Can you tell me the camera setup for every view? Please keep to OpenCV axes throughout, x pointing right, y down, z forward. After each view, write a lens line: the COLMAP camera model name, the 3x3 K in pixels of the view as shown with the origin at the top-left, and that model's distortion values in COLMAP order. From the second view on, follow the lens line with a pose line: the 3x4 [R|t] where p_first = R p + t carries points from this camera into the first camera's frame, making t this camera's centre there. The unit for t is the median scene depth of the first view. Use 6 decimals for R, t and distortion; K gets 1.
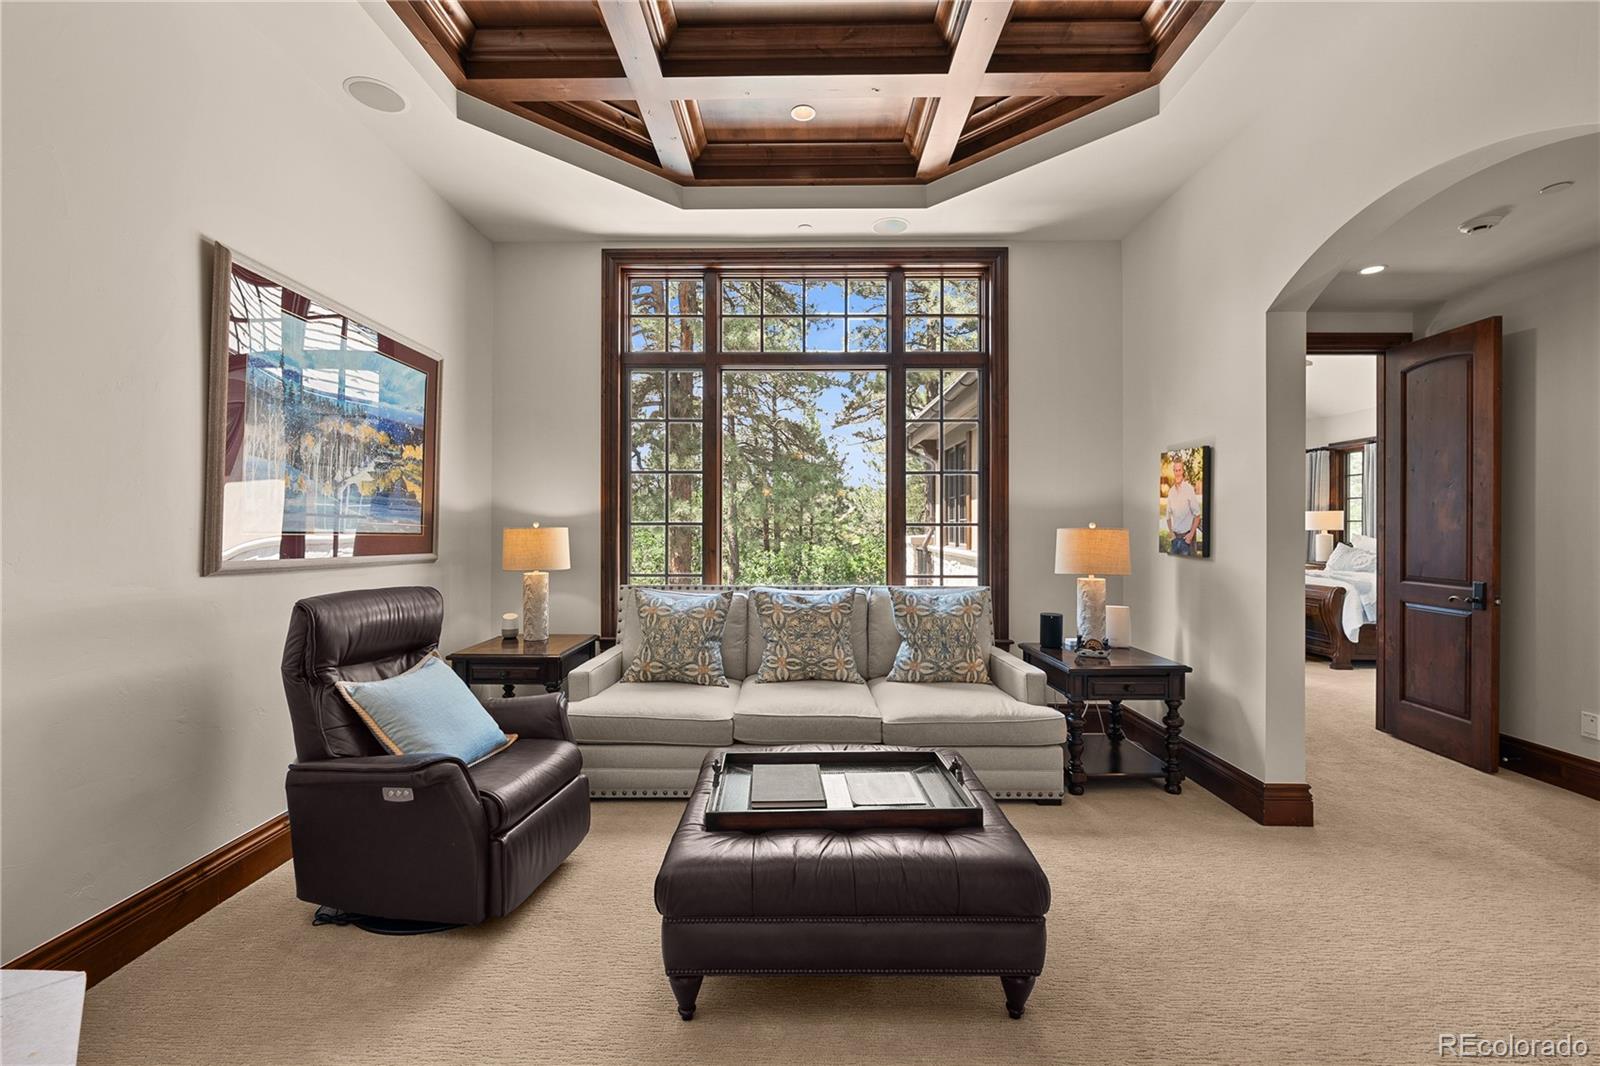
lens RADIAL K [[662.5, 0, 798.4], [0, 662.5, 525.5], [0, 0, 1]] dist [0.000670, 0.000030]
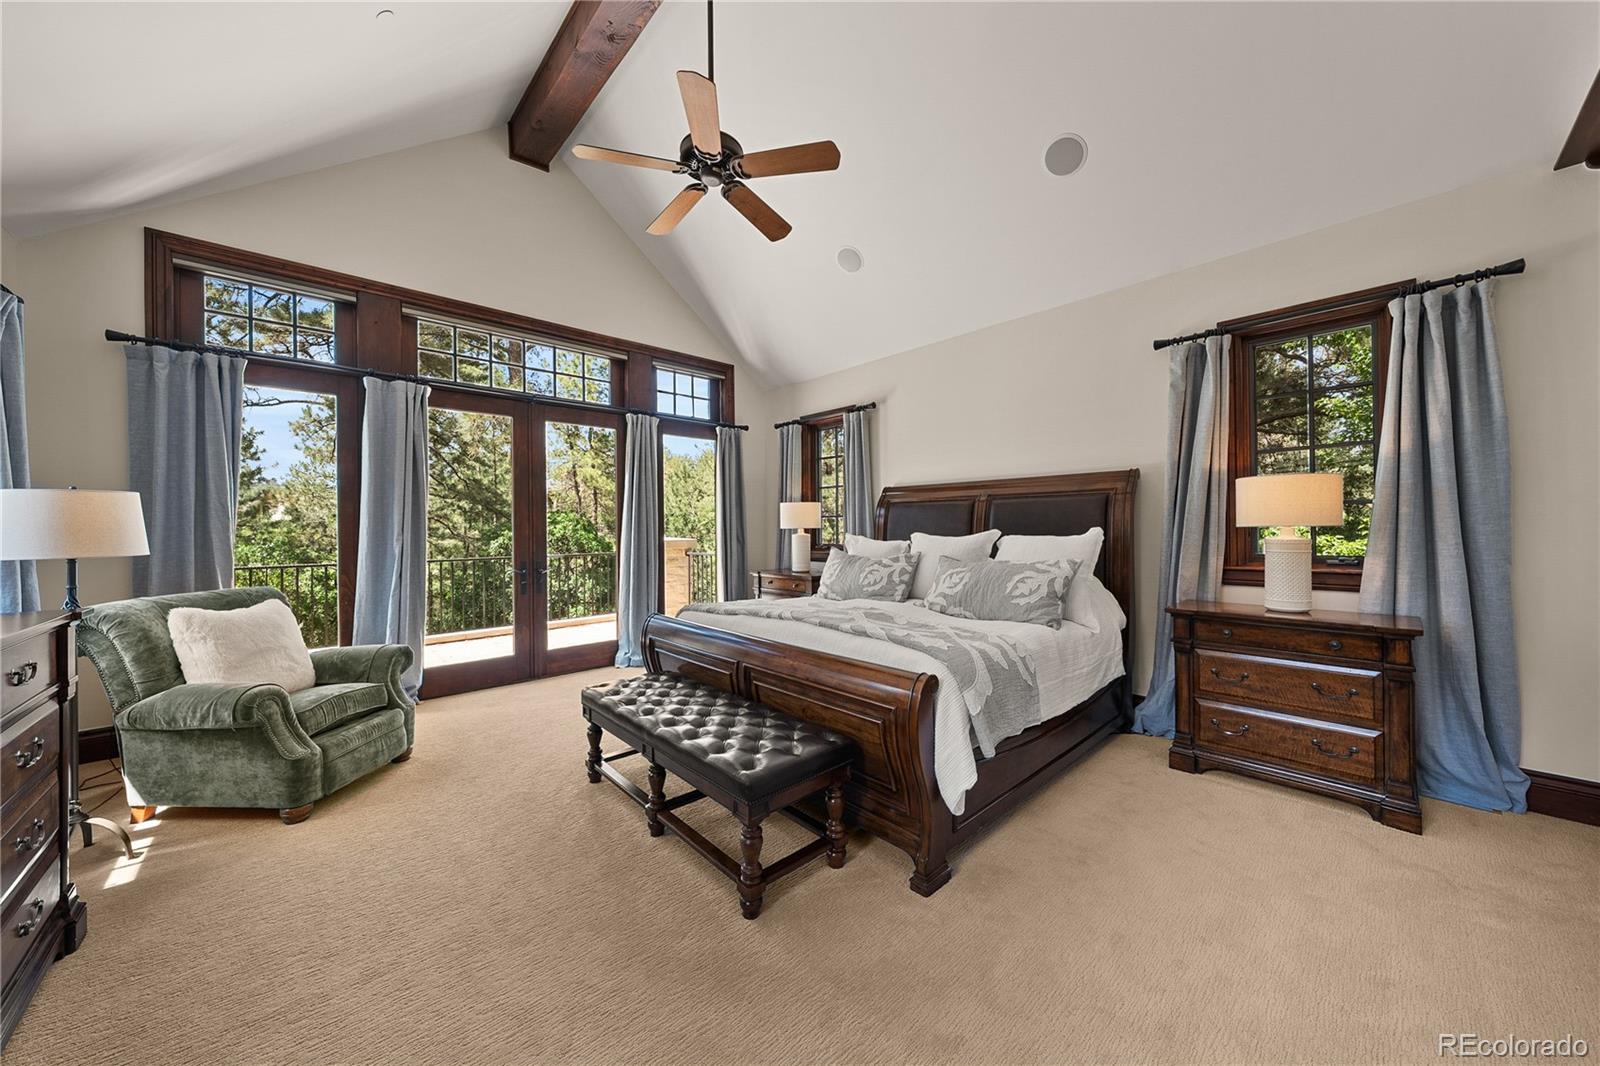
lens RADIAL K [[552.0, 0, 796.2], [0, 552.0, 529.8], [0, 0, 1]] dist [0.000501, 0.000018]
pose [[0.728980, -0.005408, 0.684514, 0.359118], [0.001905, 0.999981, 0.005872, 0.005275], [-0.684533, -0.002976, 0.728976, 0.539411]]
